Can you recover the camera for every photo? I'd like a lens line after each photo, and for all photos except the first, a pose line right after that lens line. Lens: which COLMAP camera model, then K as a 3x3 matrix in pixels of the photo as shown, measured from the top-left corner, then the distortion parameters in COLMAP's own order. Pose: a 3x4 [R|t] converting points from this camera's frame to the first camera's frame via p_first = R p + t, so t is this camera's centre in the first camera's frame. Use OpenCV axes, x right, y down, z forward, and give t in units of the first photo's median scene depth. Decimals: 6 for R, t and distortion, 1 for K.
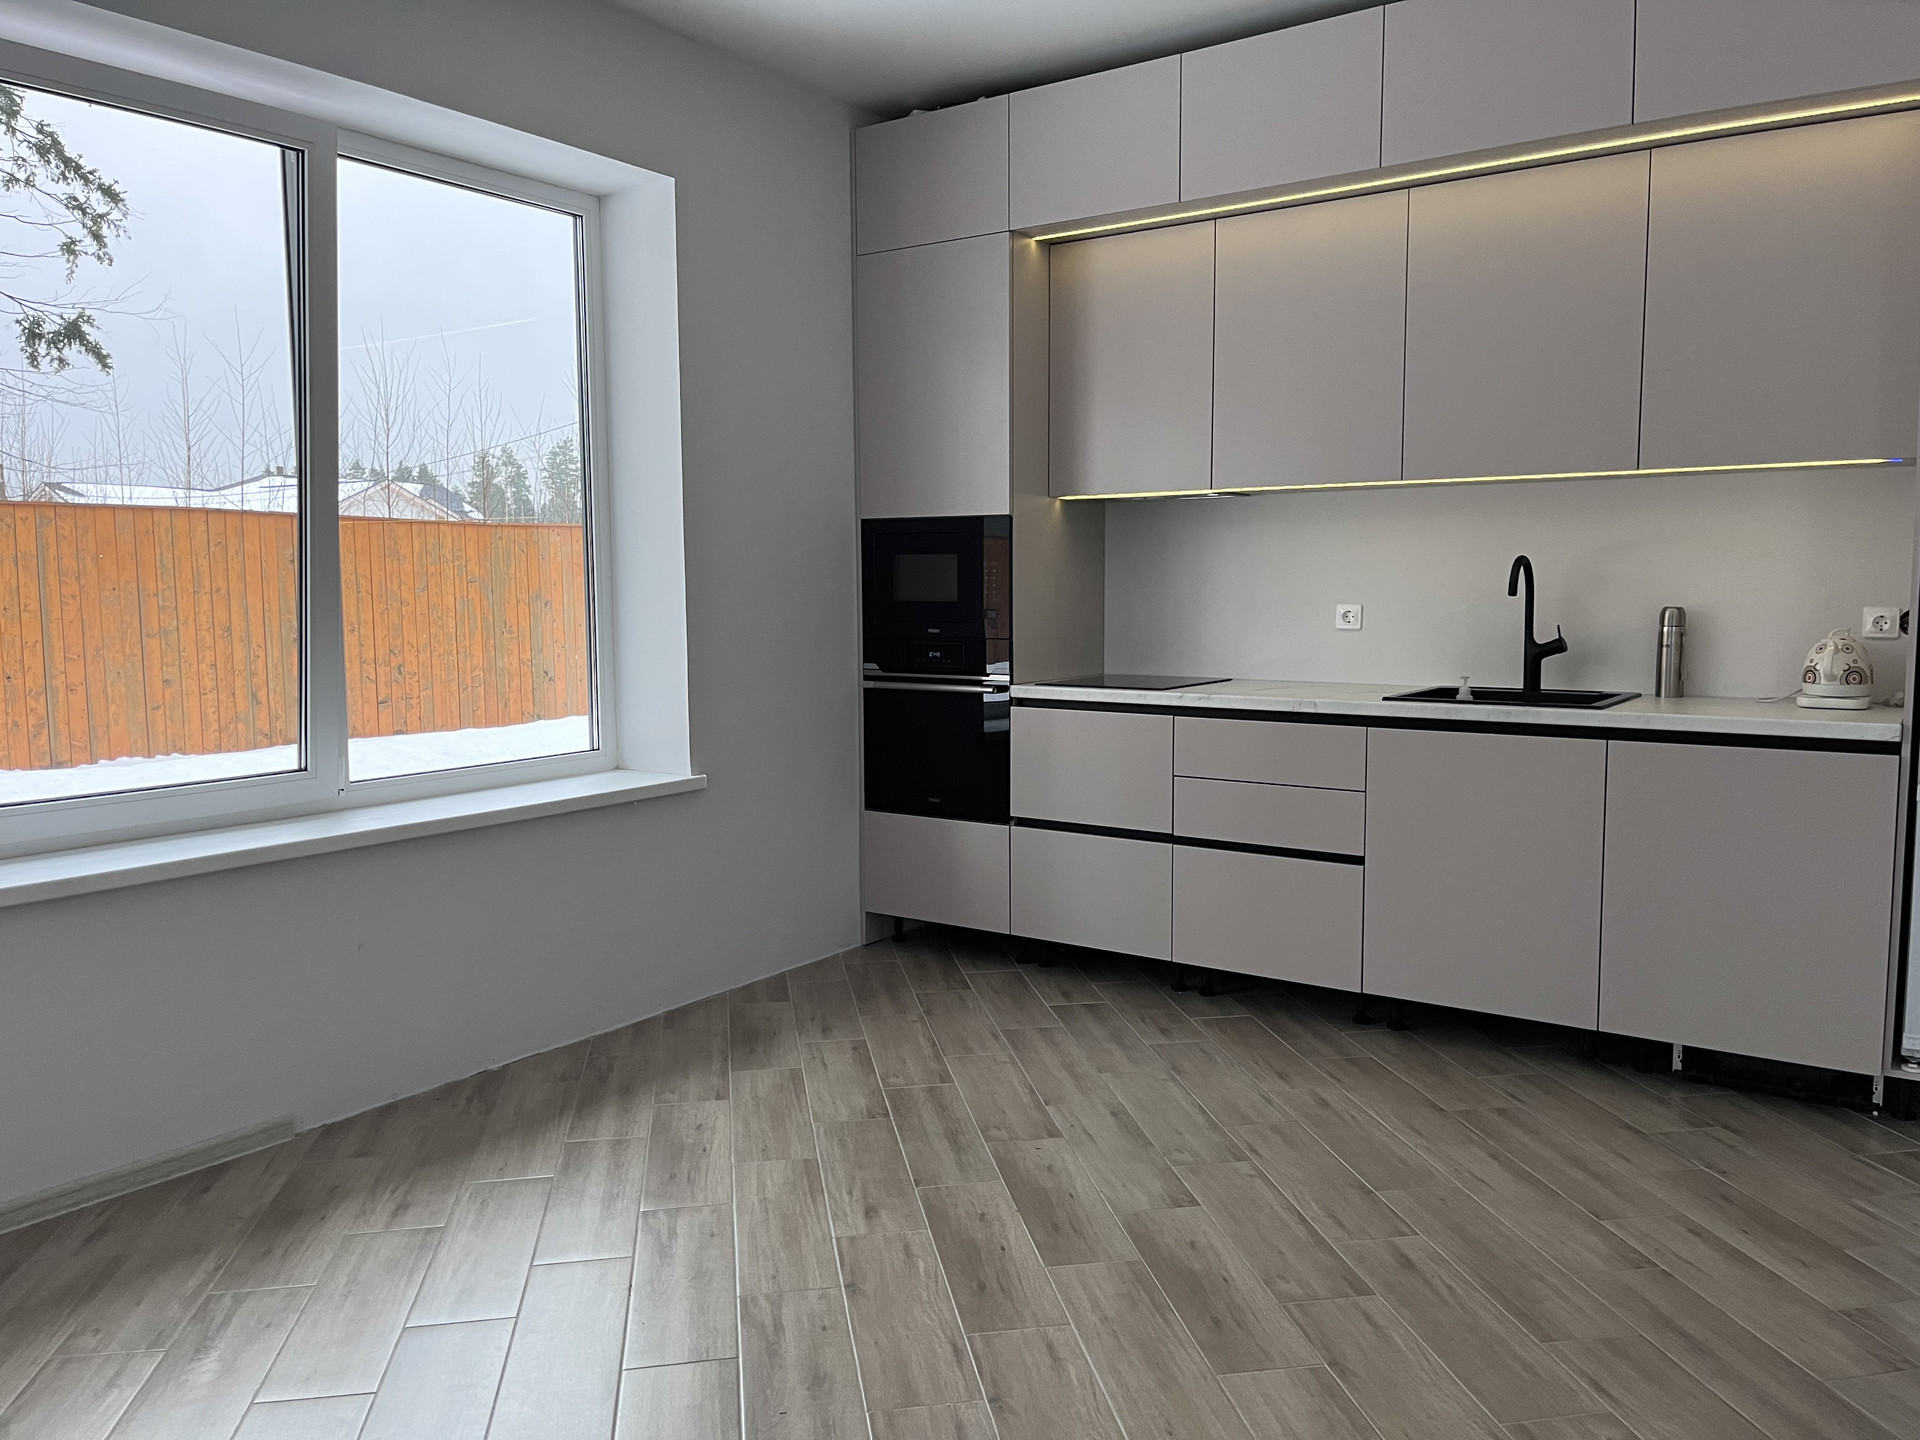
lens RADIAL K [[1467.3, 0, 964.0], [0, 1467.3, 688.1], [0, 0, 1]] dist [0.066903, -0.091876]
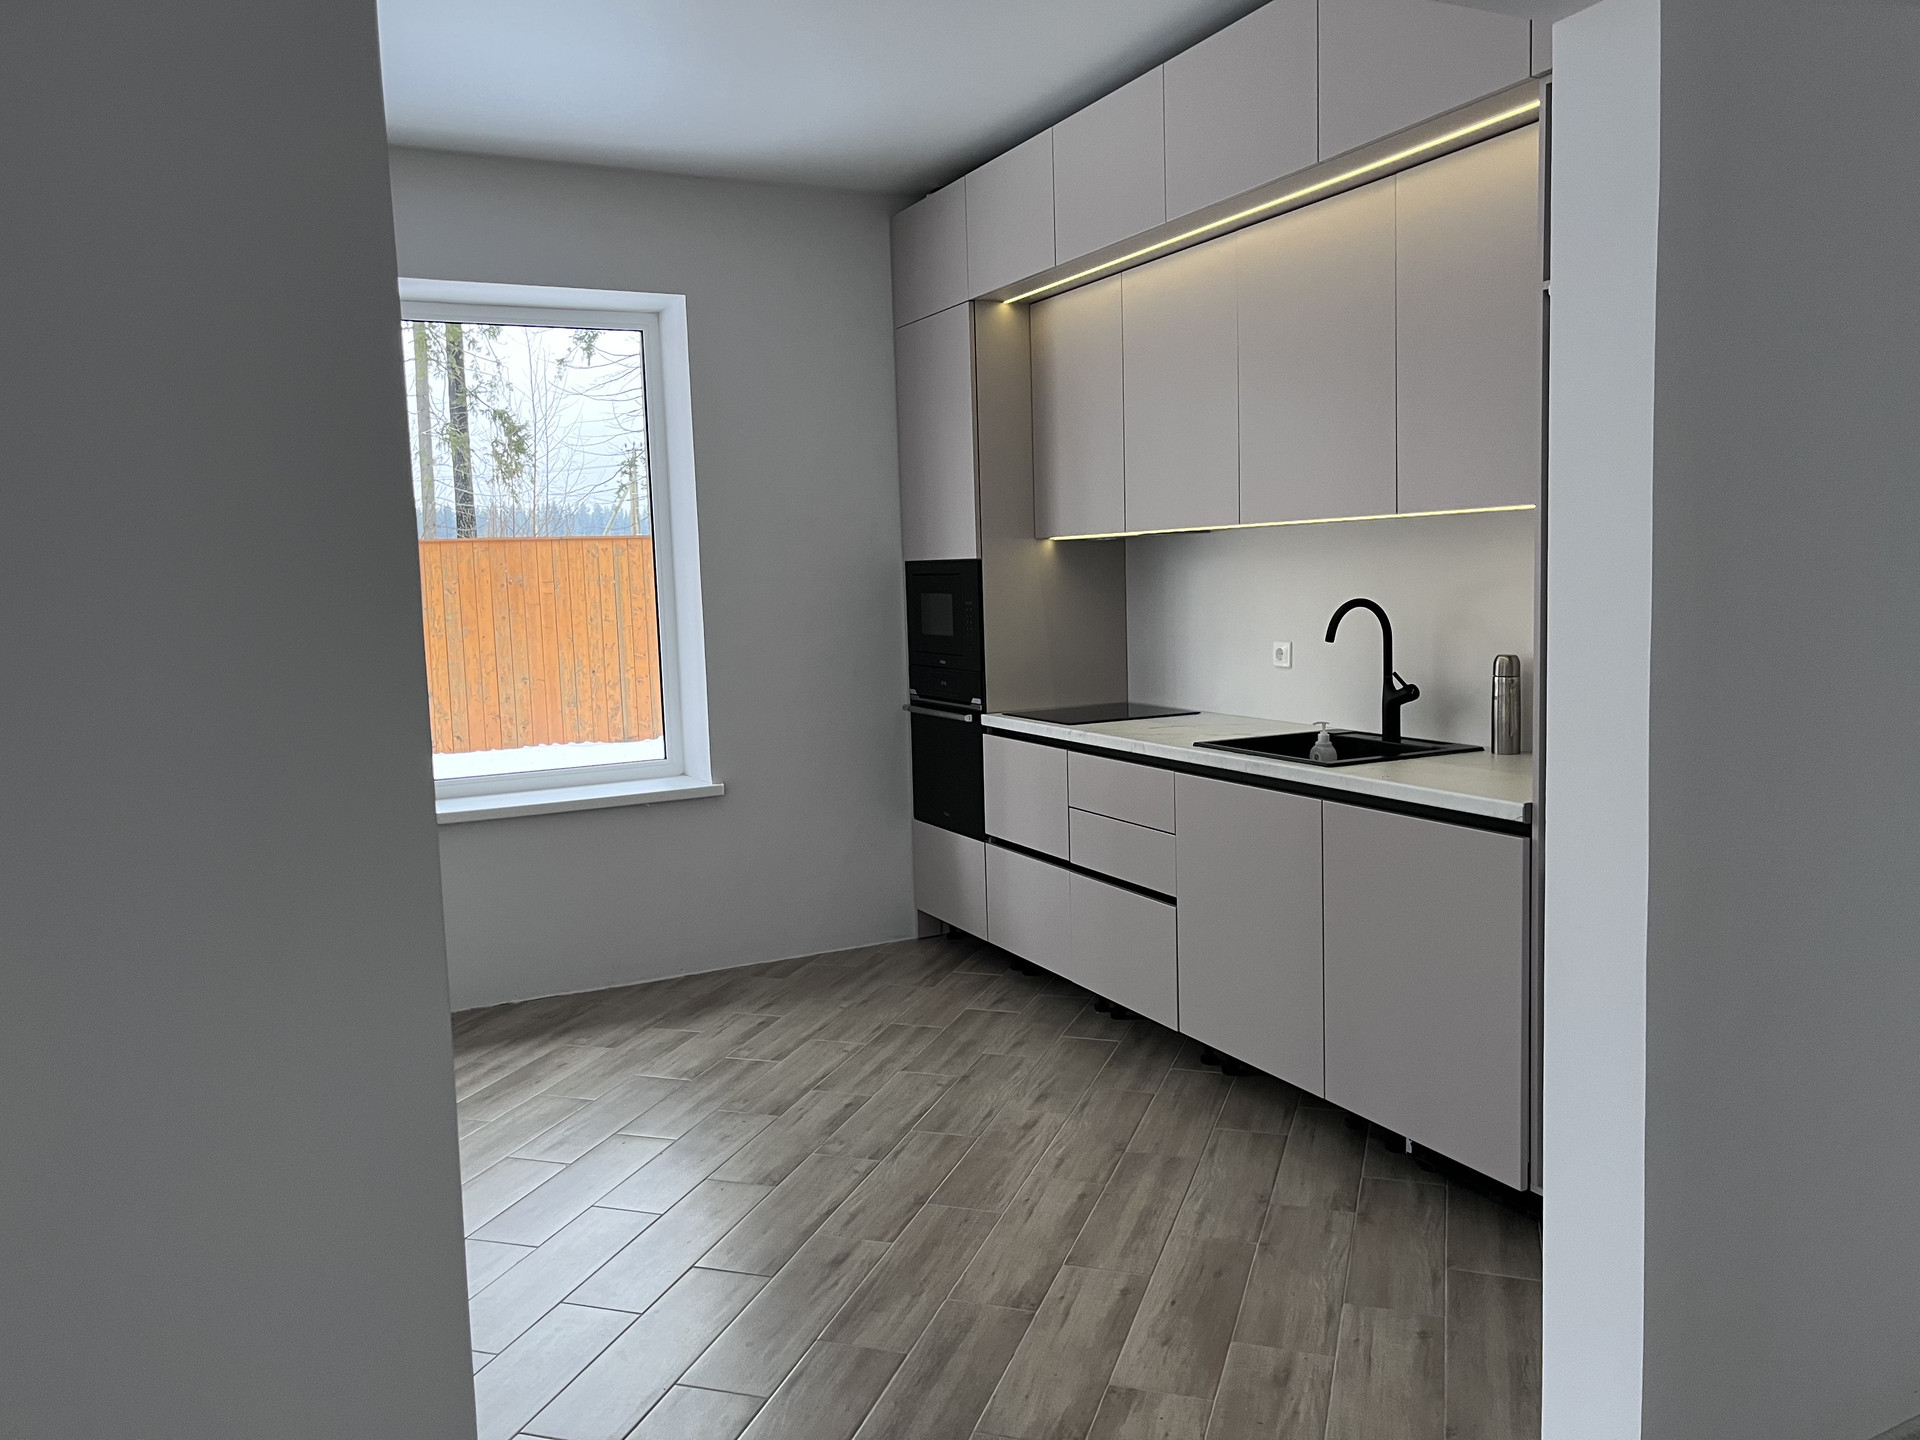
lens RADIAL K [[1467.3, 0, 964.0], [0, 1467.3, 688.1], [0, 0, 1]] dist [0.066903, -0.091876]
pose [[0.877349, 0.018533, -0.479496, 0.577854], [-0.010885, 0.999765, 0.018725, -0.044522], [0.479730, -0.011209, 0.877344, 0.038274]]
